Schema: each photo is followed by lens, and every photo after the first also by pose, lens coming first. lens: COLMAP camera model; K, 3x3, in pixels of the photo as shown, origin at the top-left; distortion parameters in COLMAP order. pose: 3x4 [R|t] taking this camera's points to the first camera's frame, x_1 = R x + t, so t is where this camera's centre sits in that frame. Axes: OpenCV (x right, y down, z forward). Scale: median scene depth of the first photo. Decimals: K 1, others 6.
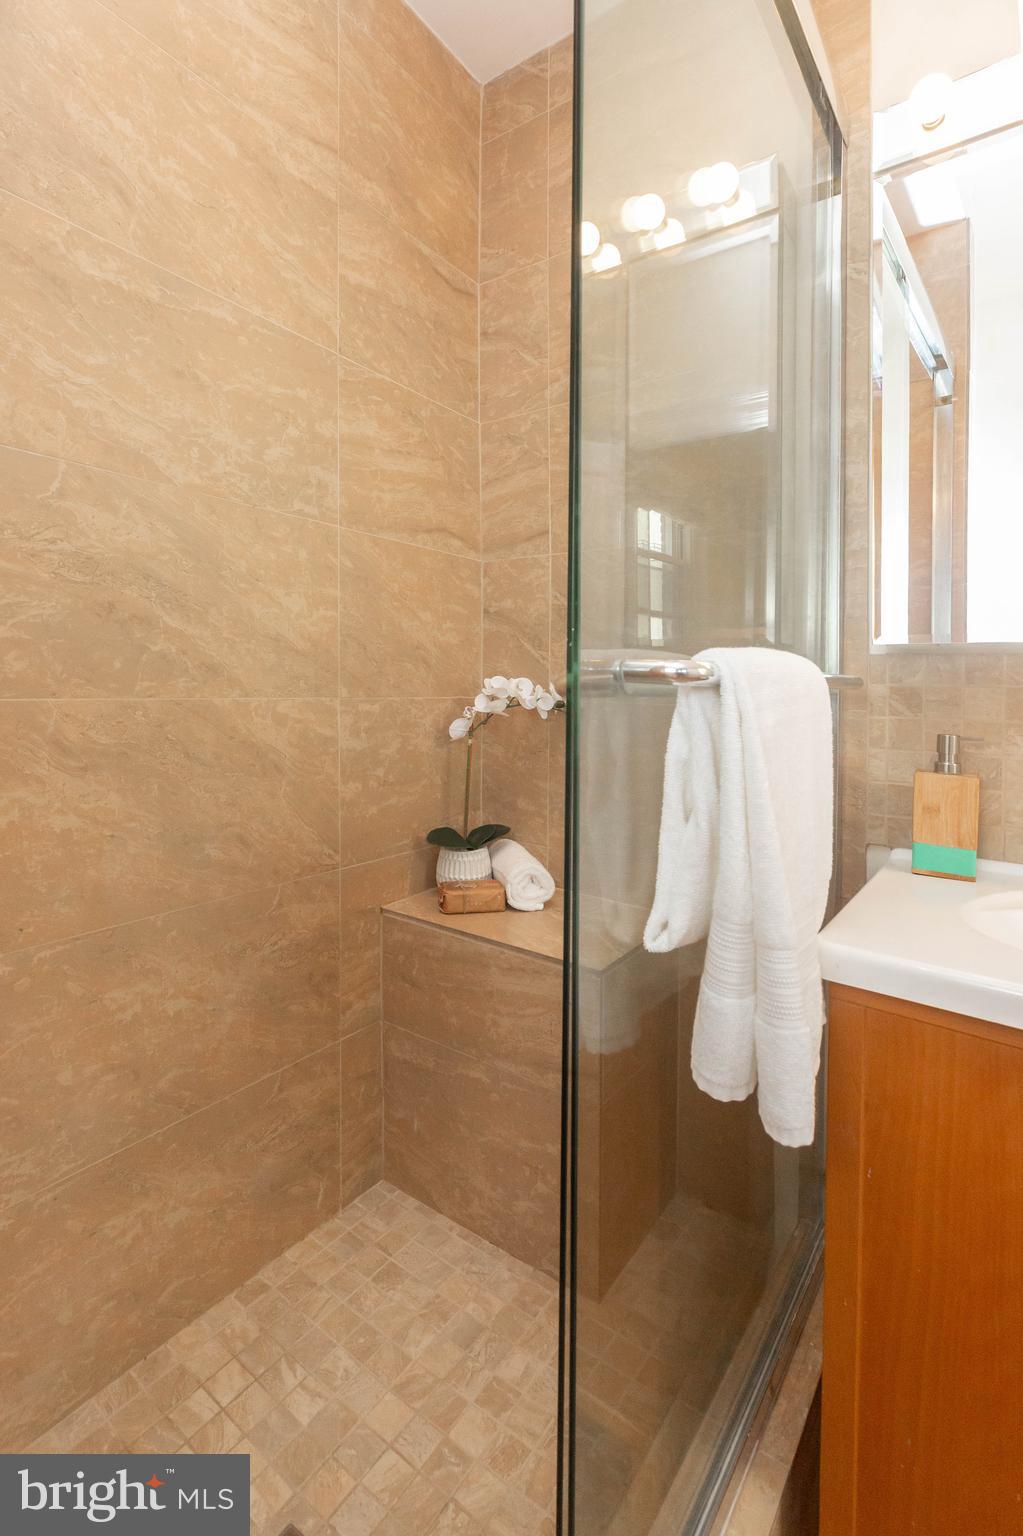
lens RADIAL K [[681.2, 0, 471.7], [0, 681.2, 781.3], [0, 0, 1]] dist [0.002445, -0.000129]
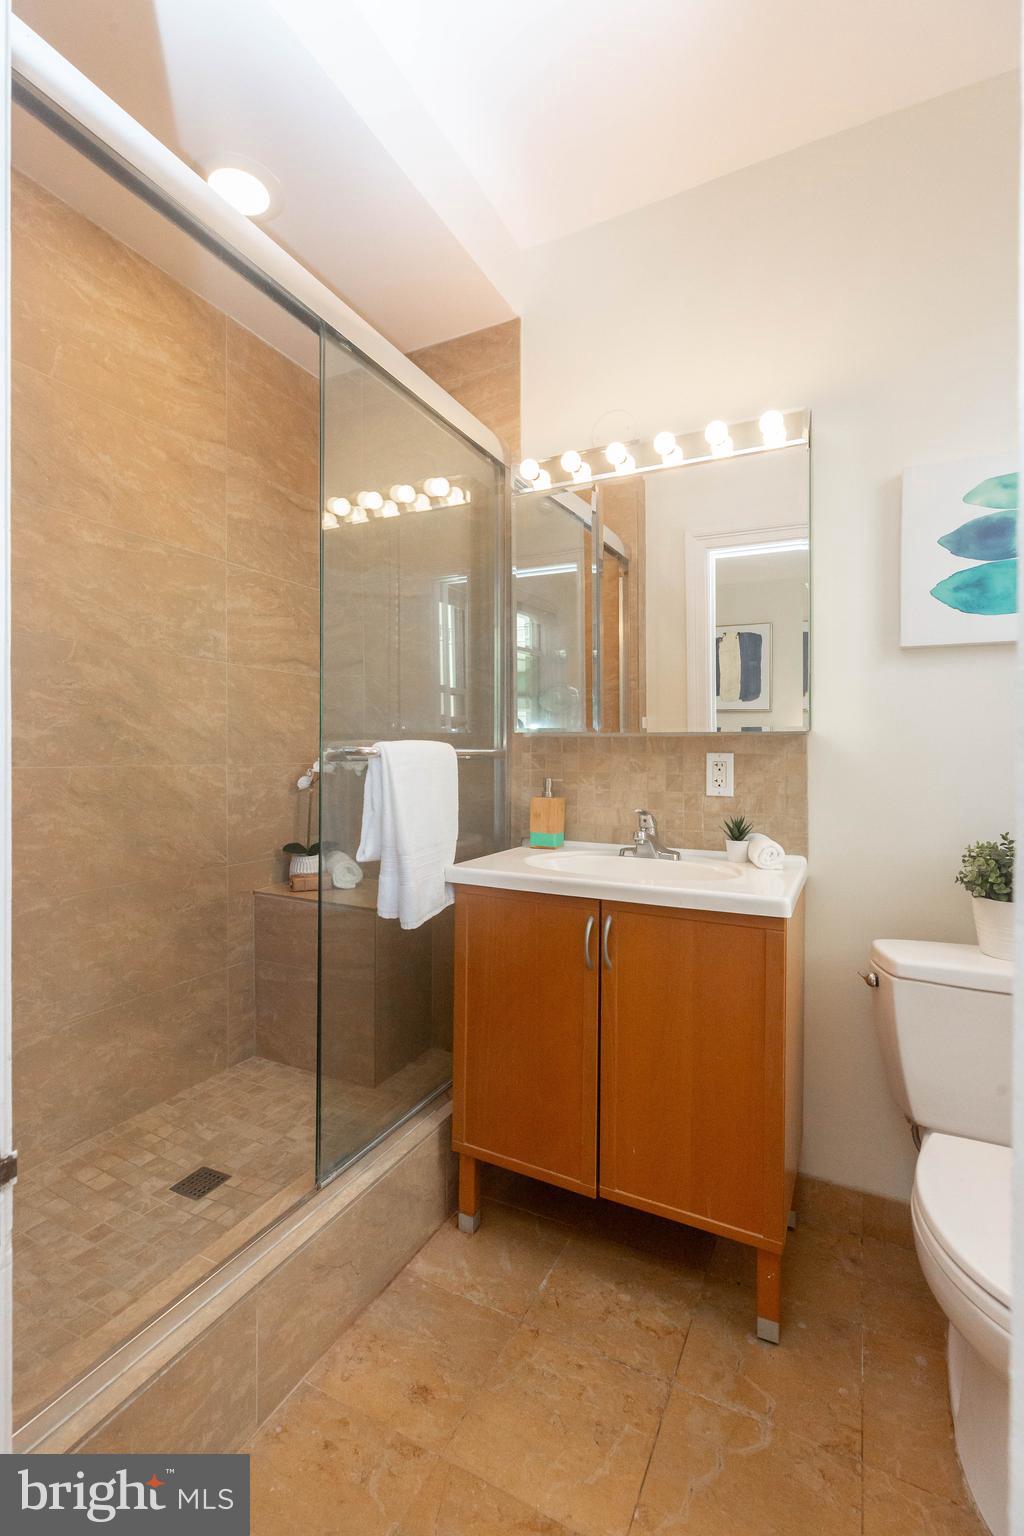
lens RADIAL K [[681.2, 0, 472.2], [0, 681.2, 781.3], [0, 0, 1]] dist [0.002445, -0.000129]
pose [[0.987155, -0.018423, 0.158699, 0.146296], [0.033795, 0.994930, -0.094717, 0.106774], [-0.156149, 0.098864, 0.982773, -0.804655]]
